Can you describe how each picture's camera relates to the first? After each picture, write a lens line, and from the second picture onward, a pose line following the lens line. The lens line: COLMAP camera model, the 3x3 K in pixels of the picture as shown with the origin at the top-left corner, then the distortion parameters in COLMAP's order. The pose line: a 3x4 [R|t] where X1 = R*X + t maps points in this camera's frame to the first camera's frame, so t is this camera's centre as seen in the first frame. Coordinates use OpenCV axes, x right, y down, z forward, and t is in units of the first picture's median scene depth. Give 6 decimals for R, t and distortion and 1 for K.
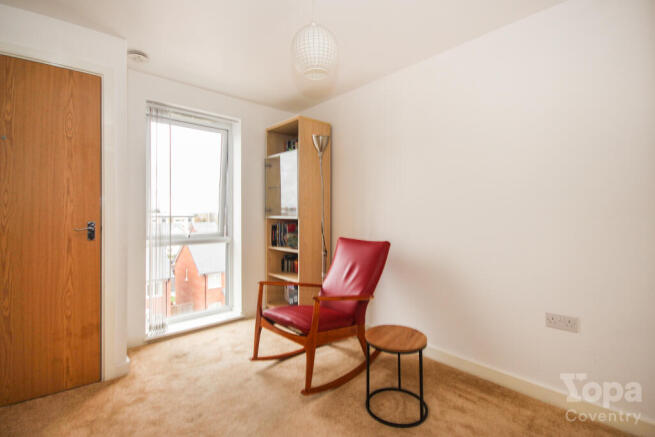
lens RADIAL K [[315.5, 0, 332.1], [0, 315.5, 216.2], [0, 0, 1]] dist [0.028786, 0.003192]
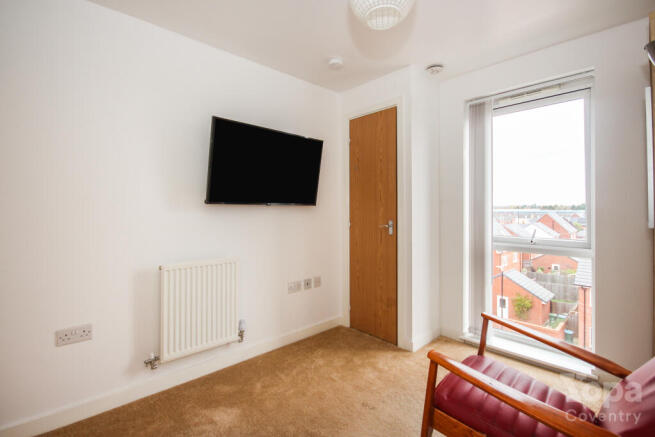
lens RADIAL K [[315.5, 0, 330.7], [0, 315.5, 214.1], [0, 0, 1]] dist [0.028786, 0.003192]
pose [[0.047142, 0.006287, -0.998868, 0.543705], [-0.002519, 0.999978, 0.006175, -0.015470], [0.998885, 0.002225, 0.047157, 0.714757]]
